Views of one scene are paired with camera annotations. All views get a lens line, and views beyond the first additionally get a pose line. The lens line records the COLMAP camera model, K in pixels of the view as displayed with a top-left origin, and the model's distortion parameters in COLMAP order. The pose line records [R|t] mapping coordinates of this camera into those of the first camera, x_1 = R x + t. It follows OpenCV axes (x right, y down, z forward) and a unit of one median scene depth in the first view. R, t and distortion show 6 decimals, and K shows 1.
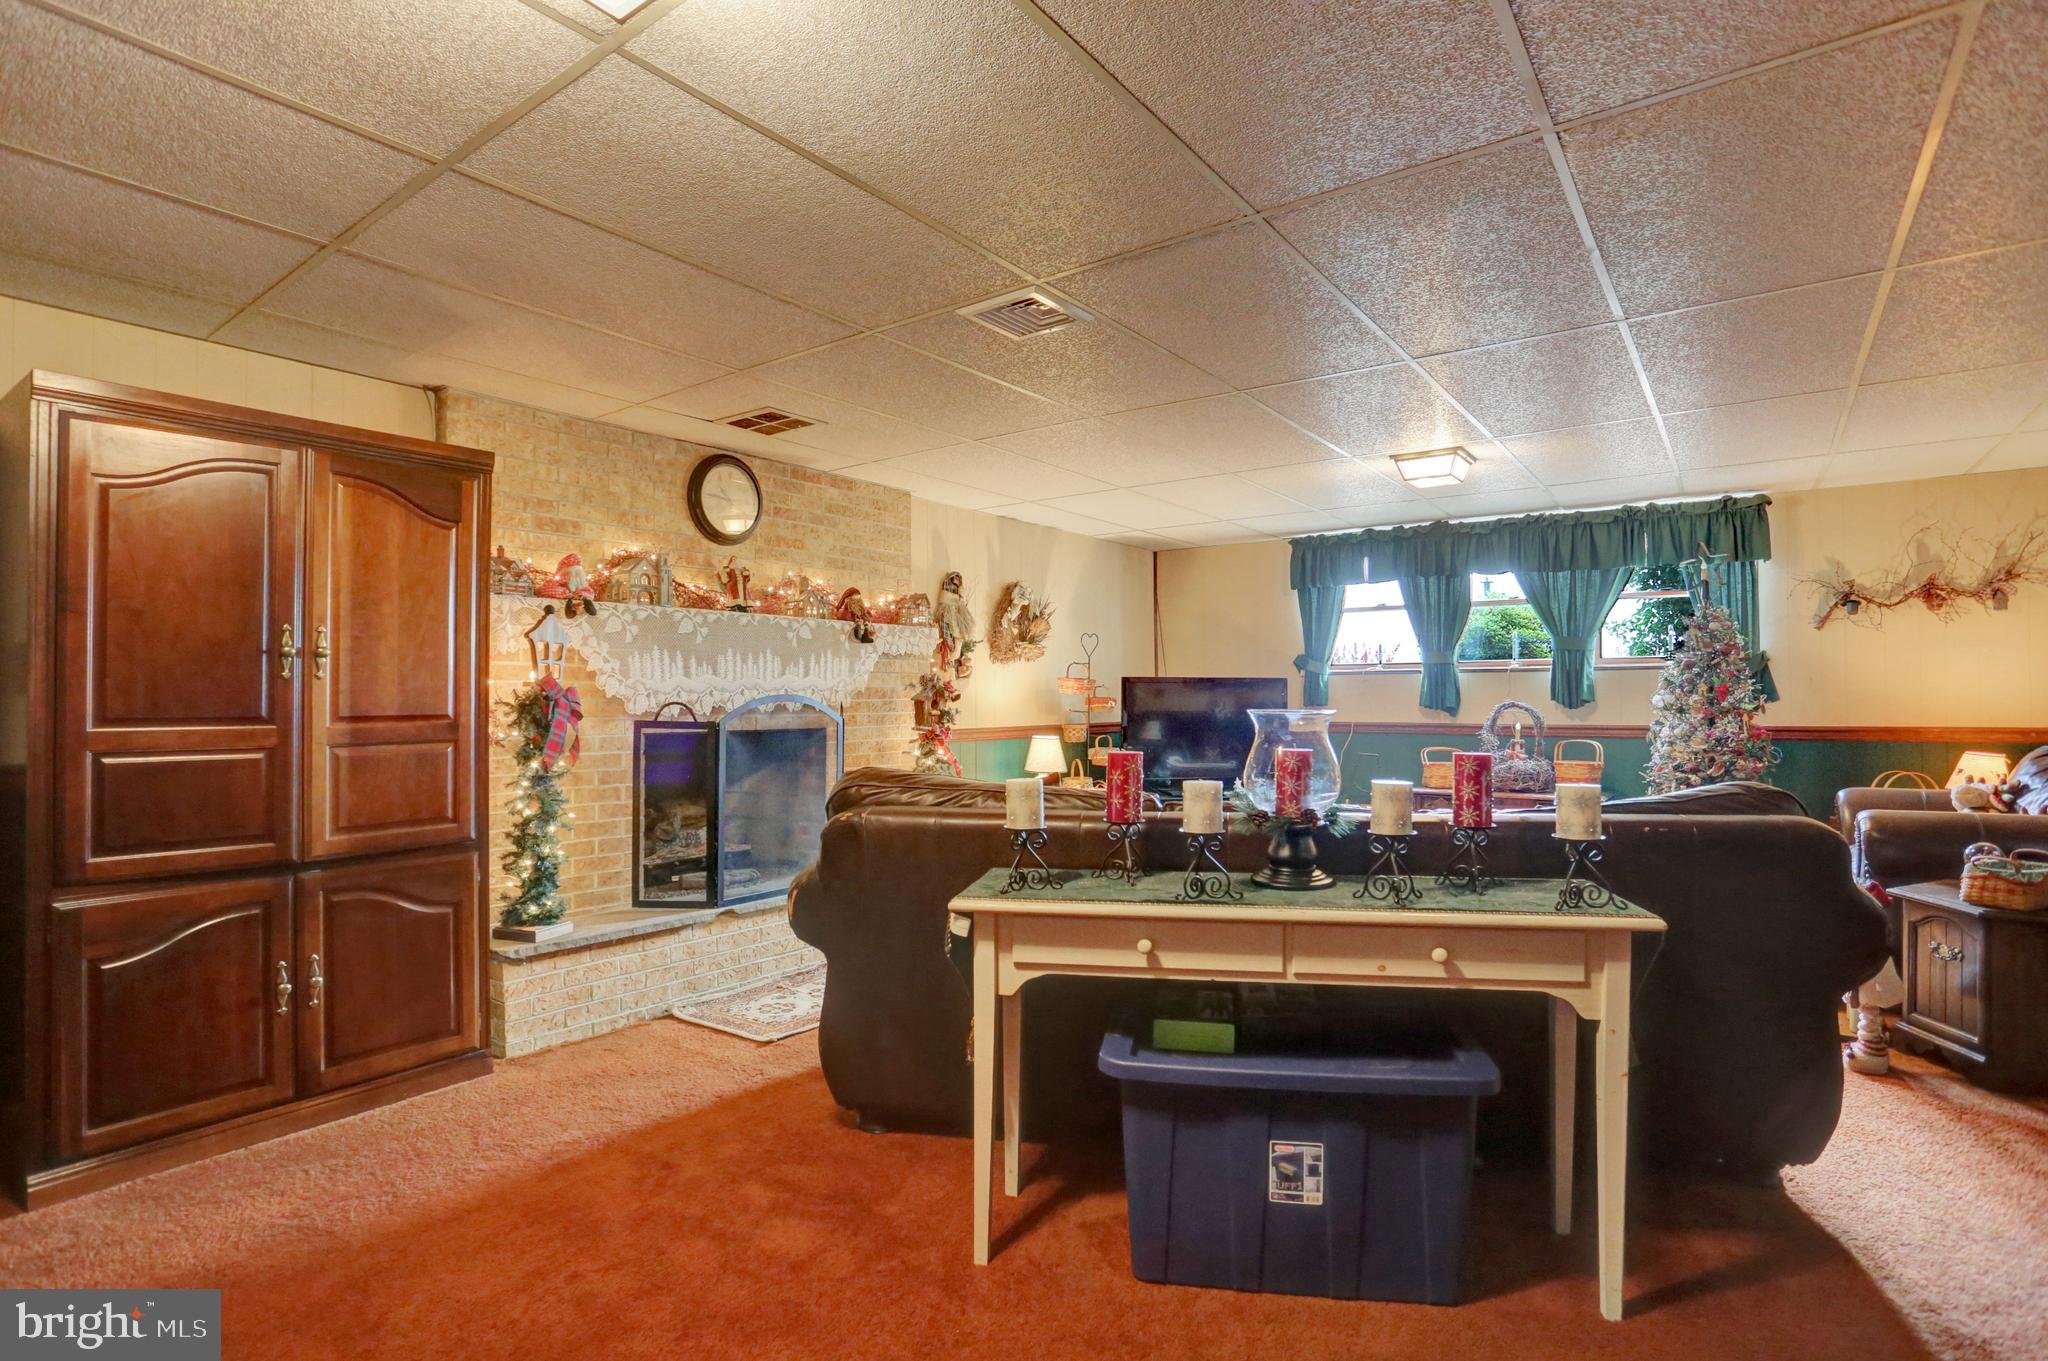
lens RADIAL K [[1042.5, 0, 1024.8], [0, 1042.5, 684.6], [0, 0, 1]] dist [-0.056294, 0.020172]
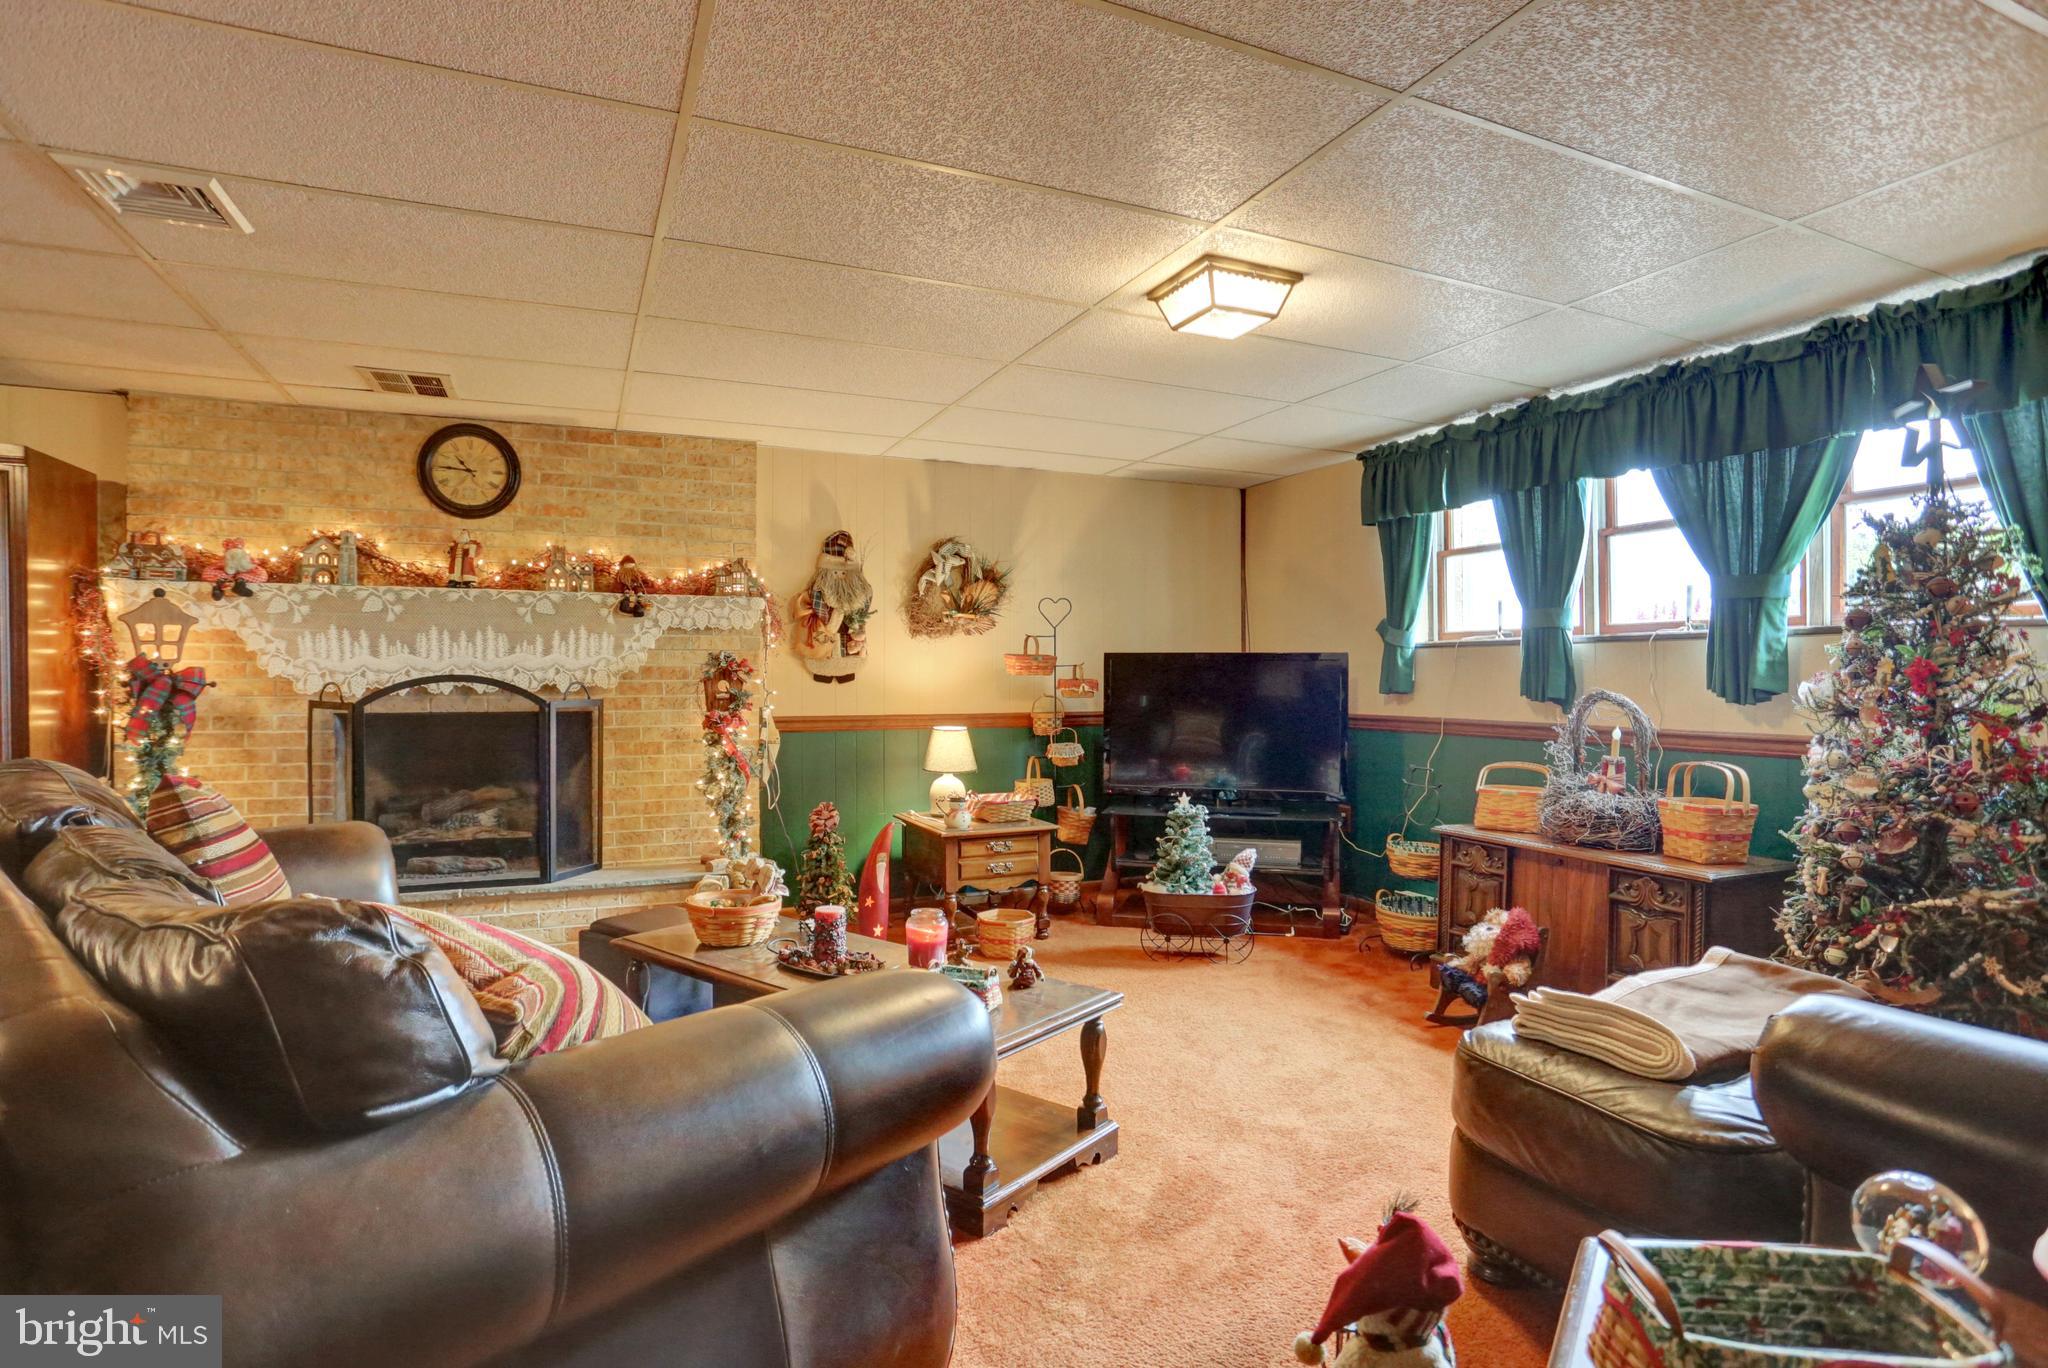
lens RADIAL K [[1042.5, 0, 1025.5], [0, 1042.5, 681.3], [0, 0, 1]] dist [-0.056294, 0.020172]
pose [[0.862979, 0.006537, -0.505197, 0.564350], [0.001971, 0.999865, 0.016304, 0.001260], [0.505235, -0.015066, 0.862850, 0.391246]]
